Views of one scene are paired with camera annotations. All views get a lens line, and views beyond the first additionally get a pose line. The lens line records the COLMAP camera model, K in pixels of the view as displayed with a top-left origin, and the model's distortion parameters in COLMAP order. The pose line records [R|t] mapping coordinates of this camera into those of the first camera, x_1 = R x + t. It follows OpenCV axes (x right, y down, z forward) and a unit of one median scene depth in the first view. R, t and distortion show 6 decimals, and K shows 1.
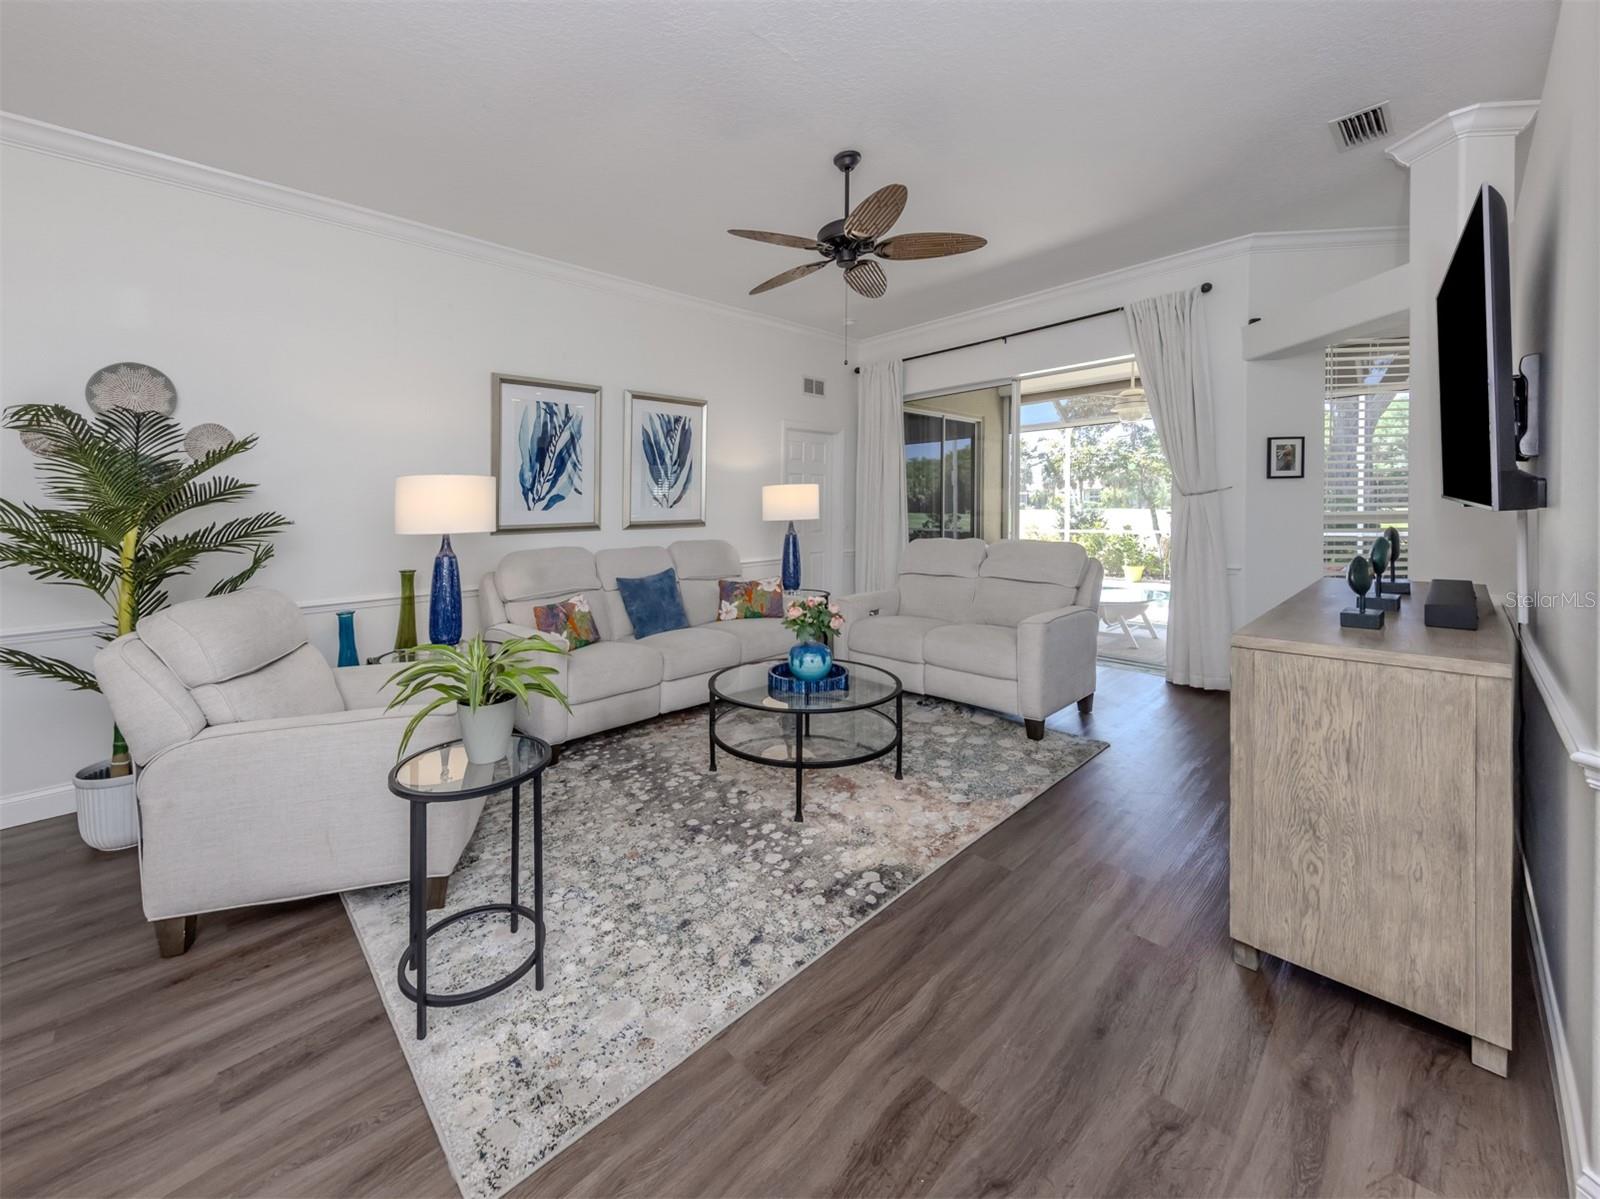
lens RADIAL K [[628.6, 0, 747.3], [0, 628.6, 513.0], [0, 0, 1]] dist [0.007804, 0.000065]
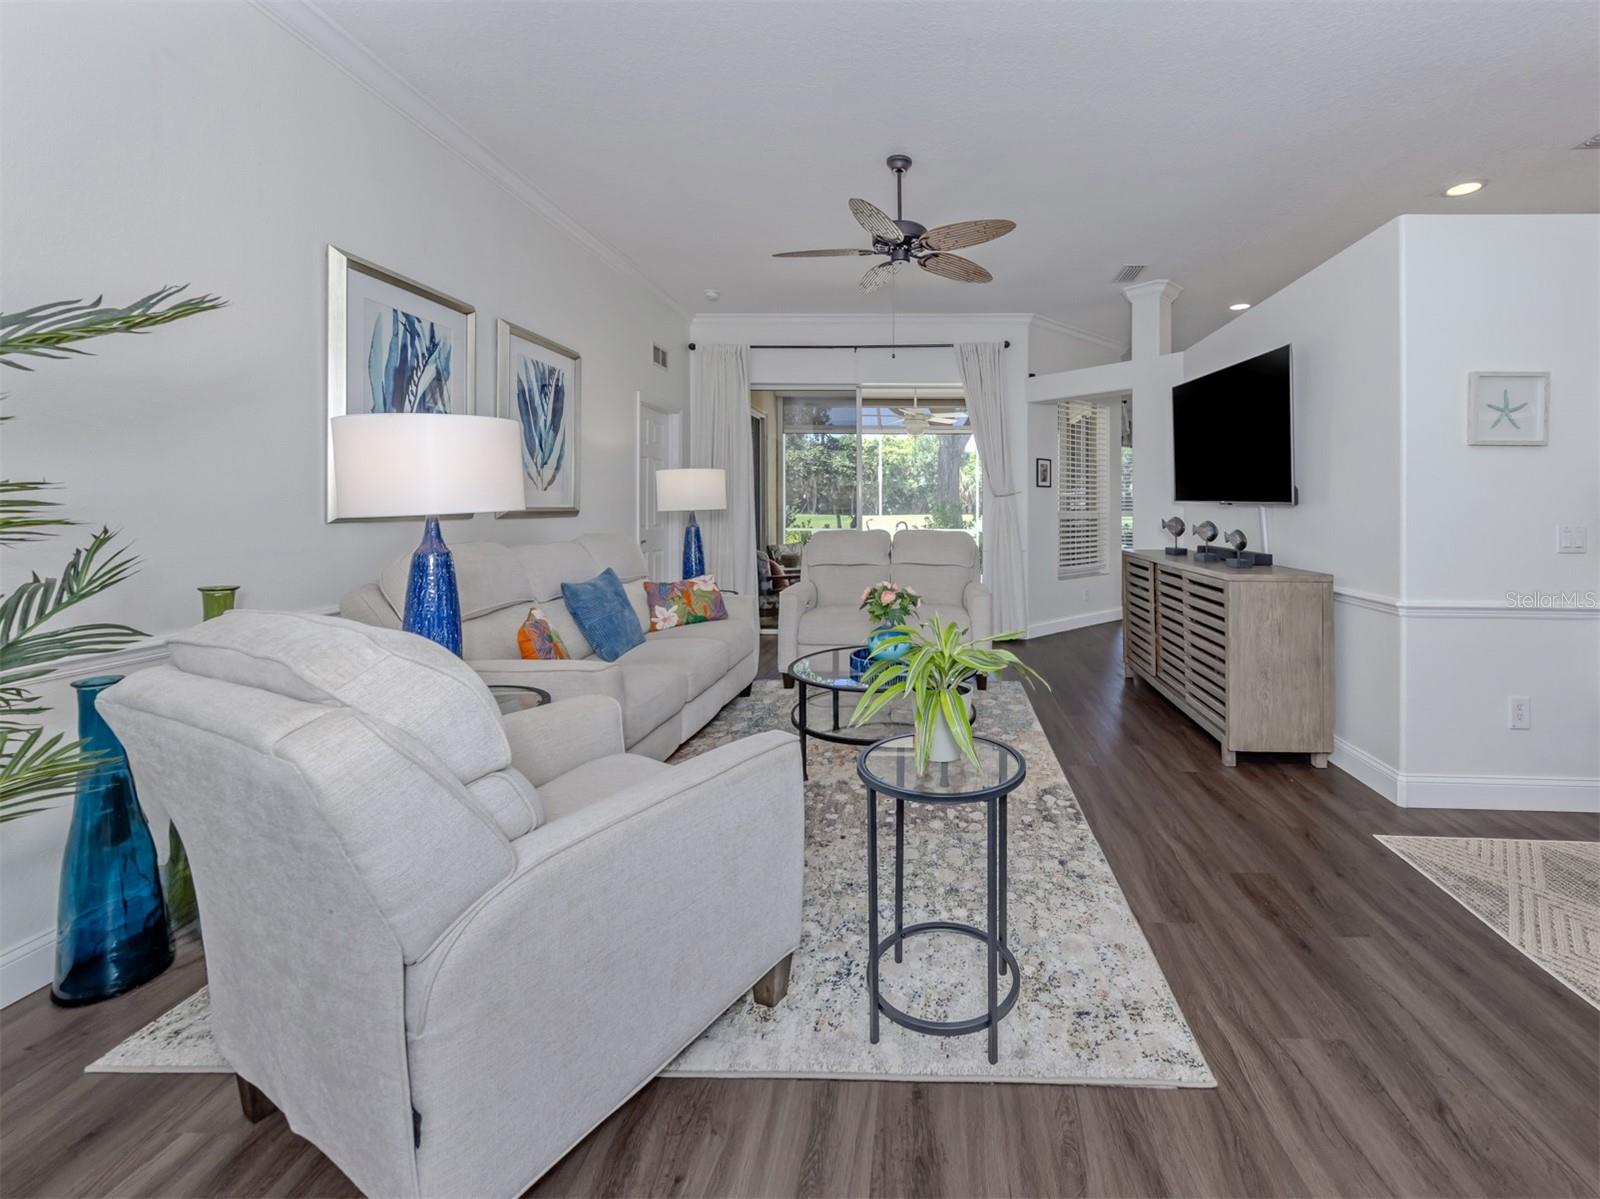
lens RADIAL K [[675.0, 0, 931.7], [0, 675.0, 513.7], [0, 0, 1]] dist [0.020828, -0.000168]
pose [[0.668440, 0.015155, 0.743611, -0.568179], [-0.014342, 0.999869, -0.007486, 0.025698], [-0.743627, -0.005661, 0.668570, 0.182760]]
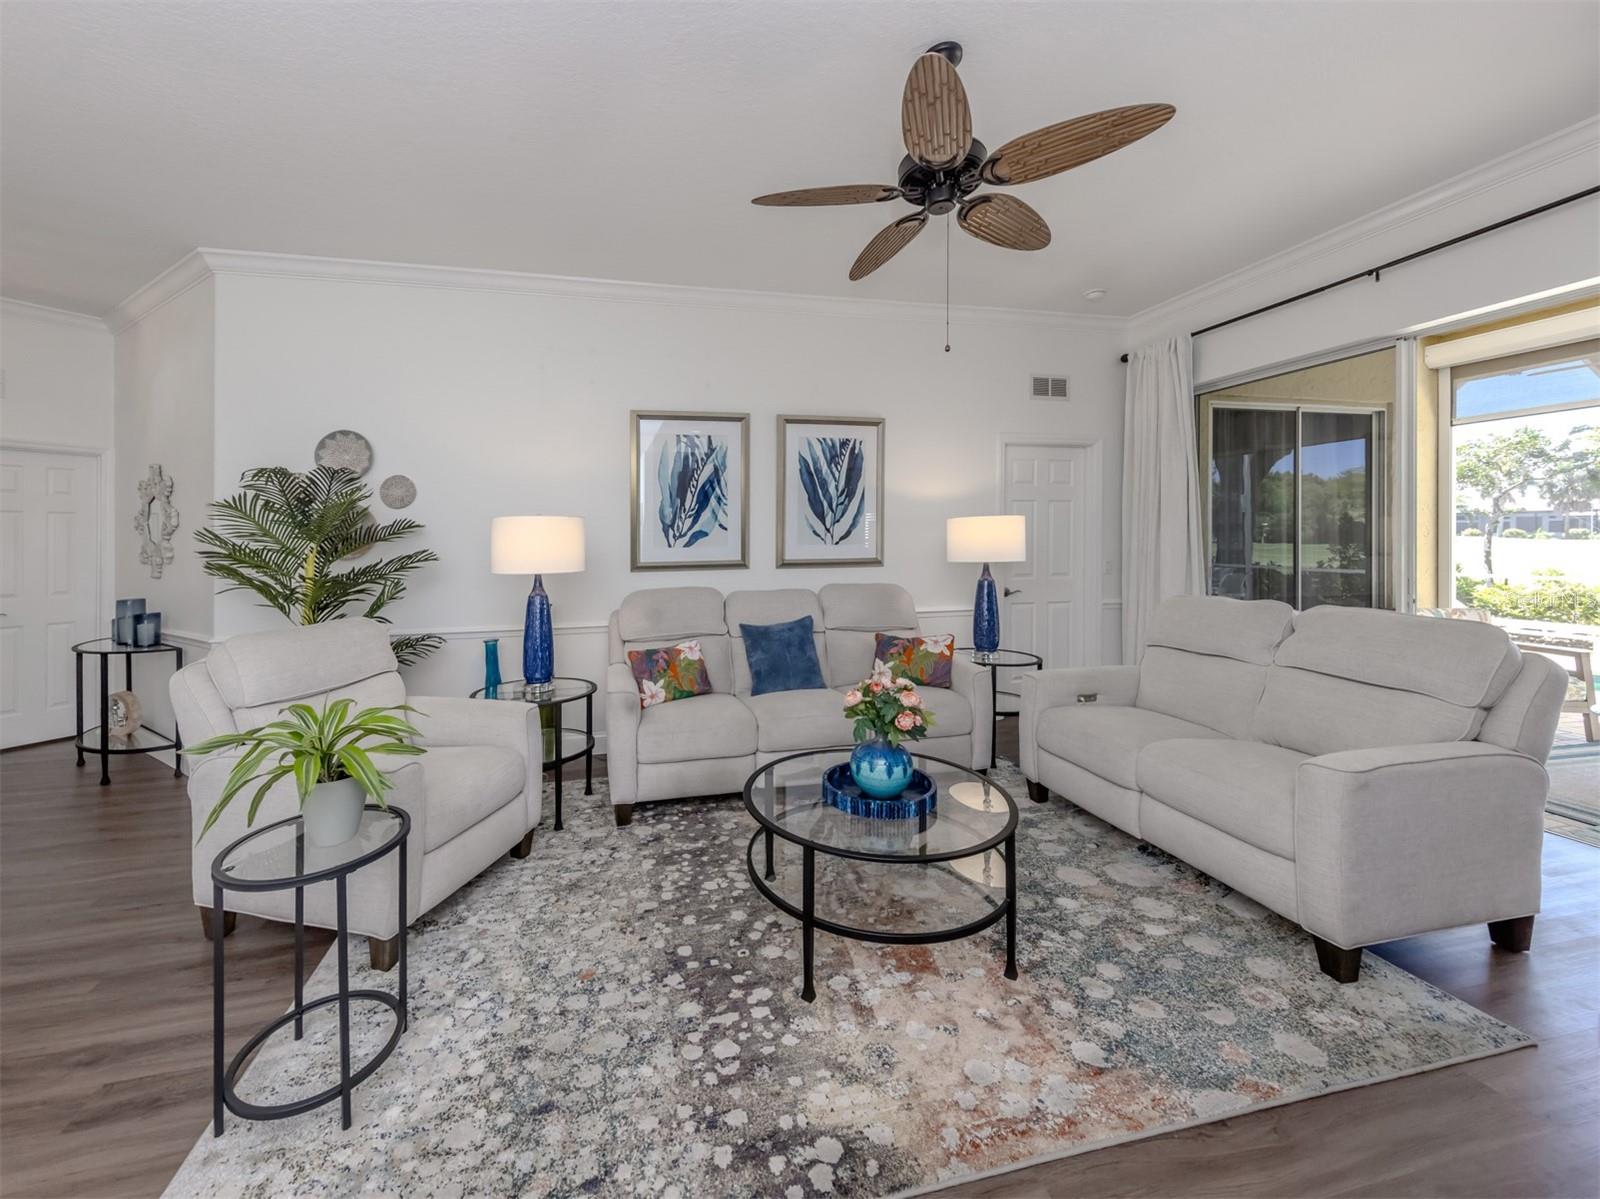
lens RADIAL K [[626.1, 0, 739.2], [0, 626.1, 532.9], [0, 0, 1]] dist [0.005053, -0.000105]
pose [[0.868787, 0.001998, -0.495182, 0.268121], [-0.006807, 0.999946, -0.007908, -0.023159], [0.495139, 0.010241, 0.868753, 0.249252]]
